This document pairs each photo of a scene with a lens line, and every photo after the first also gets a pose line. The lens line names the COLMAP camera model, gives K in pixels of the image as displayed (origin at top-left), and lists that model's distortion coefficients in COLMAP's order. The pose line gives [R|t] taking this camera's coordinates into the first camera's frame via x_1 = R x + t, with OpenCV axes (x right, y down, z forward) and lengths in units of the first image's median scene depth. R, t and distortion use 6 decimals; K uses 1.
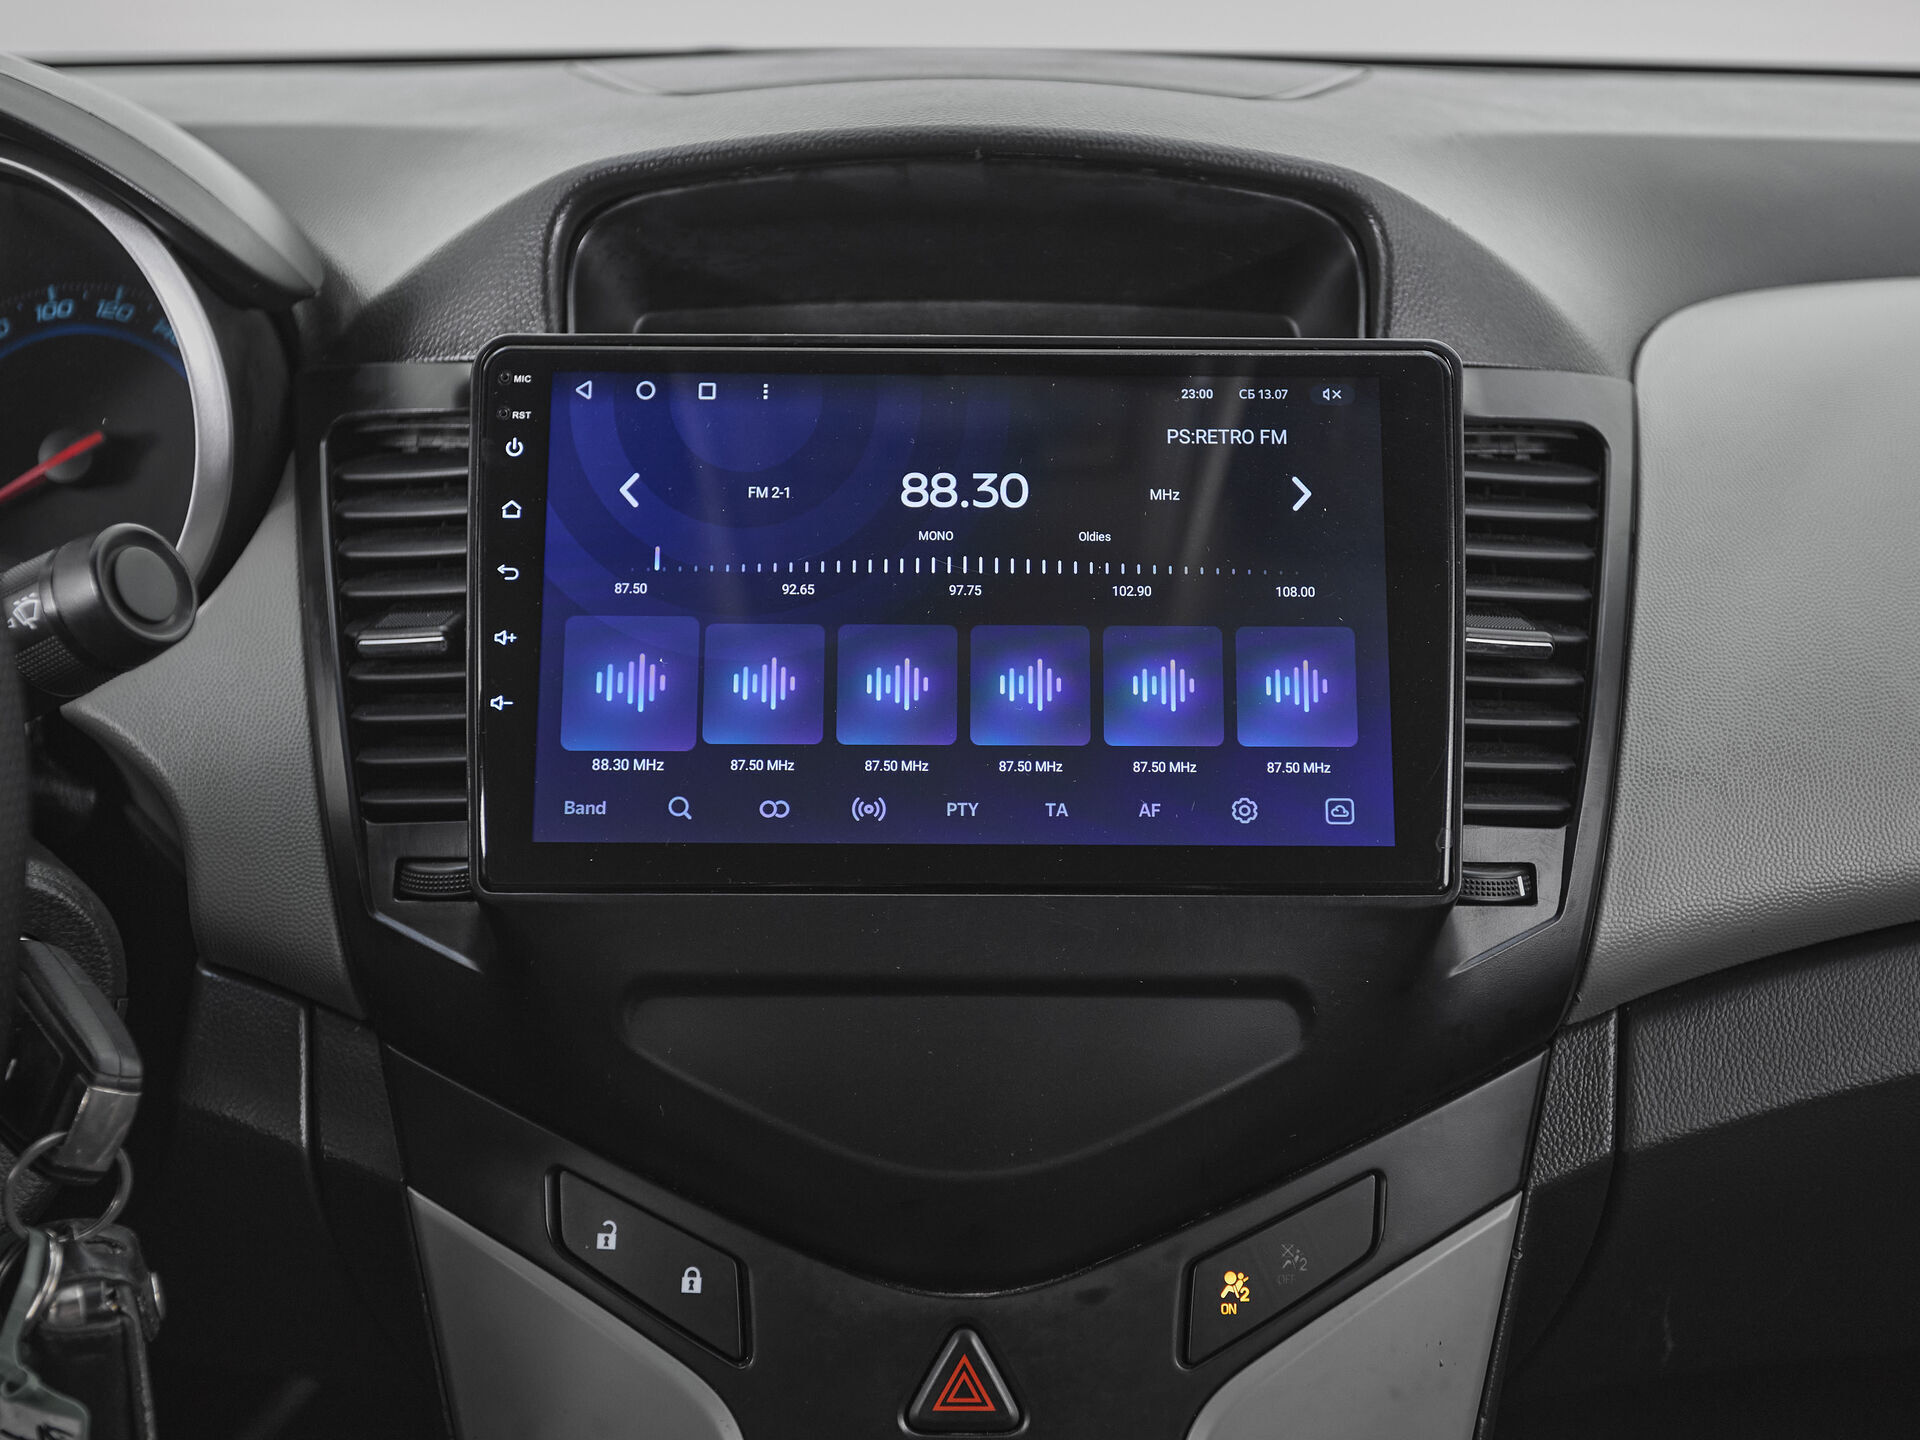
lens RADIAL K [[2242.0, 0, 981.7], [0, 2242.0, 785.5], [0, 0, 1]] dist [0.041338, 0.012496]
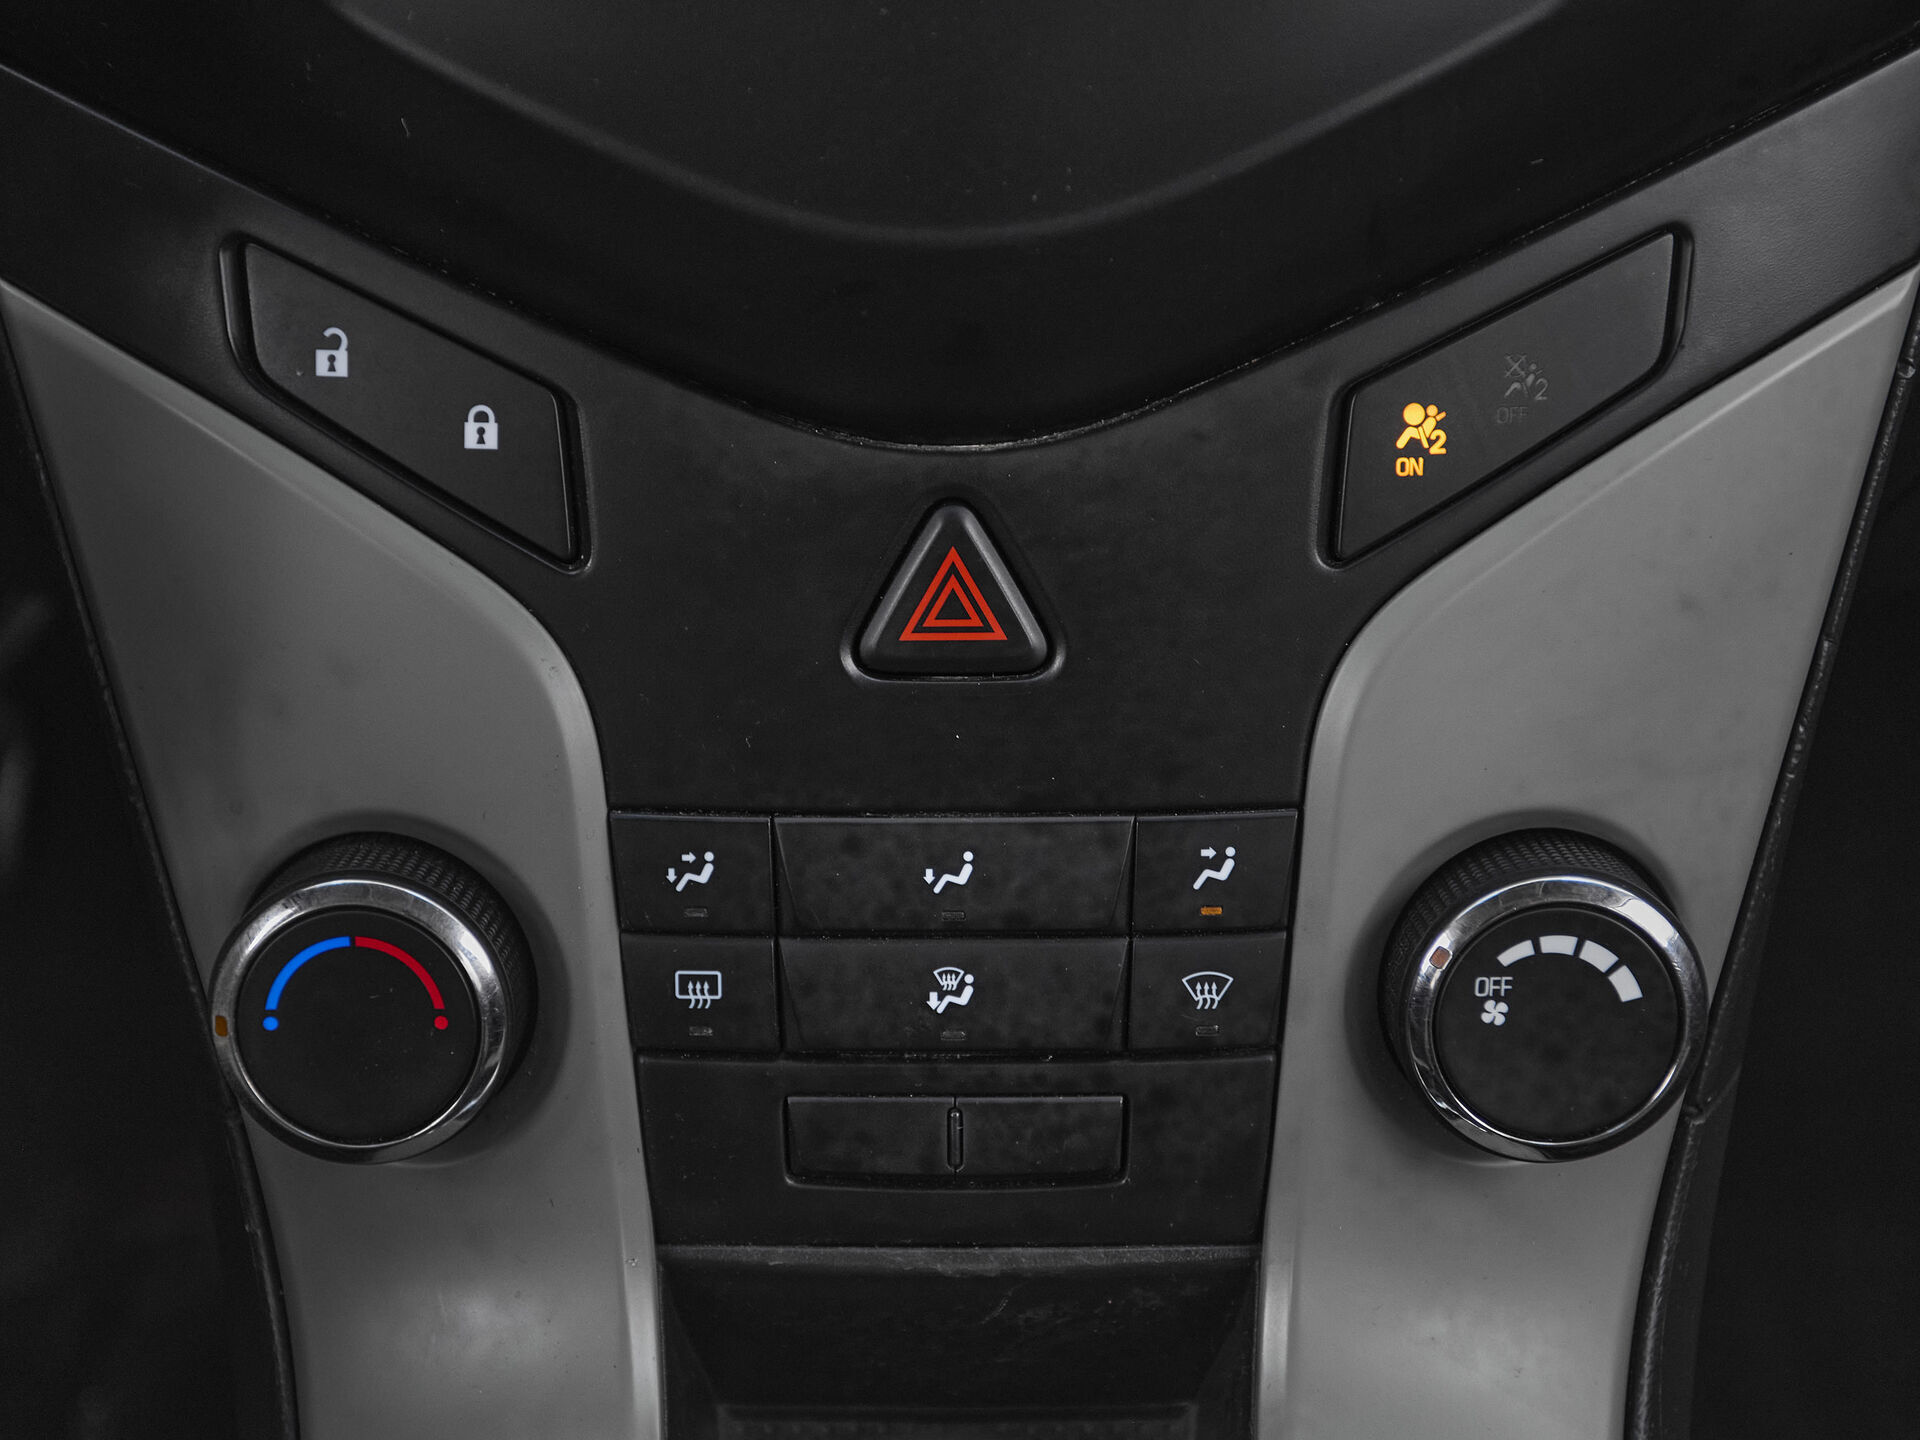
lens RADIAL K [[3521.2, 0, 960.0], [0, 3521.2, 720.0], [0, 0, 1]] dist [0.079521, 0.011244]
pose [[0.999907, -0.009064, -0.010203, 0.002905], [0.011632, 0.957004, 0.289841, 0.030728], [0.007137, -0.289933, 0.957020, 0.111640]]
